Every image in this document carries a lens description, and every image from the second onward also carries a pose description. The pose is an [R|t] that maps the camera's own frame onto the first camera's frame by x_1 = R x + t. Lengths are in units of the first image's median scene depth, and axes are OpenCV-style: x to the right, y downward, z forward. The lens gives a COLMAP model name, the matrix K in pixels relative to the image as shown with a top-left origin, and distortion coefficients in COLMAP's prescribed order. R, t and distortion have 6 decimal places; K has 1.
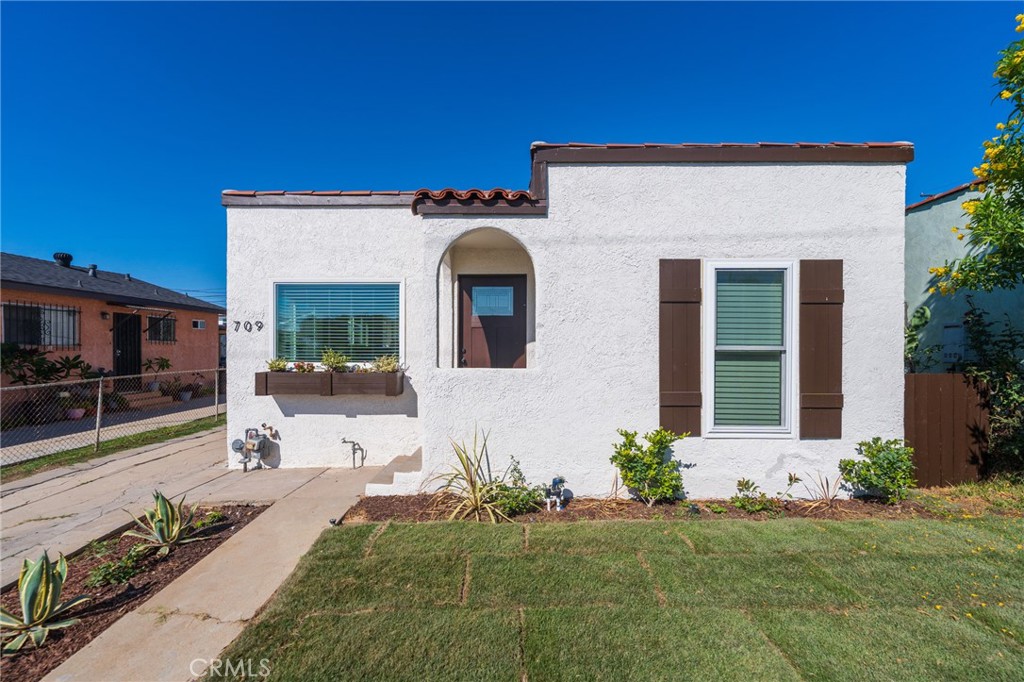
lens RADIAL K [[418.4, 0, 509.0], [0, 418.4, 349.1], [0, 0, 1]] dist [-0.003038, -0.000134]
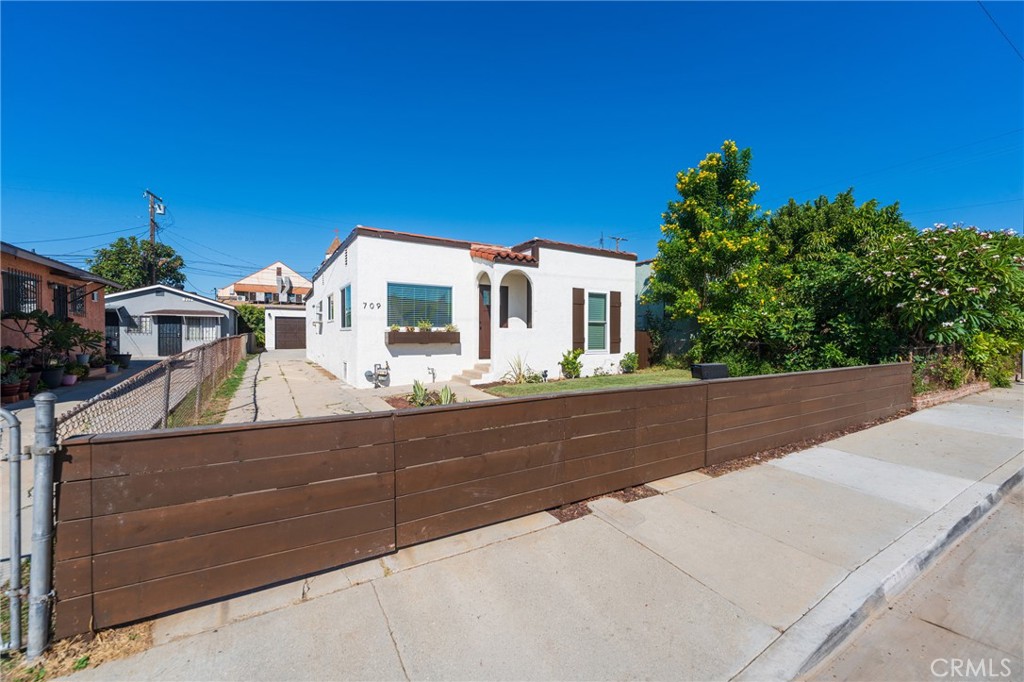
lens RADIAL K [[418.4, 0, 515.9], [0, 418.4, 337.9], [0, 0, 1]] dist [-0.003038, -0.000134]
pose [[0.829119, -0.005422, 0.559046, -1.430533], [-0.000873, 0.999939, 0.010994, 0.075867], [-0.559072, -0.009603, 0.829064, -1.008349]]
